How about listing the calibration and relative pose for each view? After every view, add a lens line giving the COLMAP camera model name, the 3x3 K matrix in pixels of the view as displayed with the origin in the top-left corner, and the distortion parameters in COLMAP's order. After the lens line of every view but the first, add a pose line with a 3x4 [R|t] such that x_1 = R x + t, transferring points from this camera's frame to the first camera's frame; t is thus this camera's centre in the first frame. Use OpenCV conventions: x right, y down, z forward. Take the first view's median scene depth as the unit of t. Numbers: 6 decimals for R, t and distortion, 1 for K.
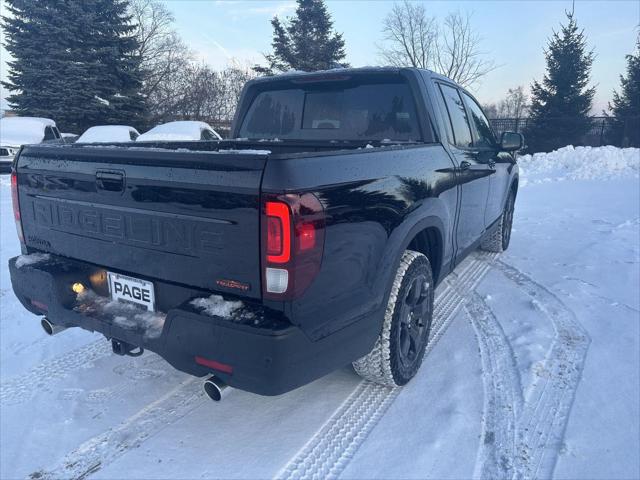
lens RADIAL K [[449.3, 0, 321.3], [0, 449.3, 241.1], [0, 0, 1]] dist [0.059808, -0.071754]
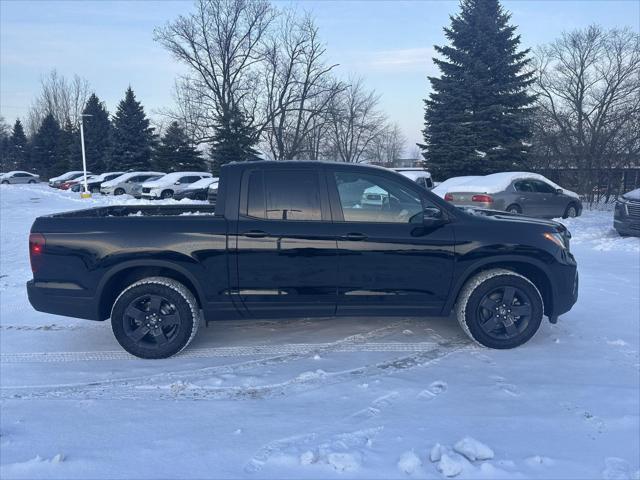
lens RADIAL K [[449.3, 0, 321.3], [0, 449.3, 241.1], [0, 0, 1]] dist [0.059808, -0.071754]
pose [[0.528887, 0.115665, -0.840773, 0.303313], [-0.185762, 0.982424, 0.018299, -0.041893], [0.828113, 0.146505, 0.541078, 0.092632]]
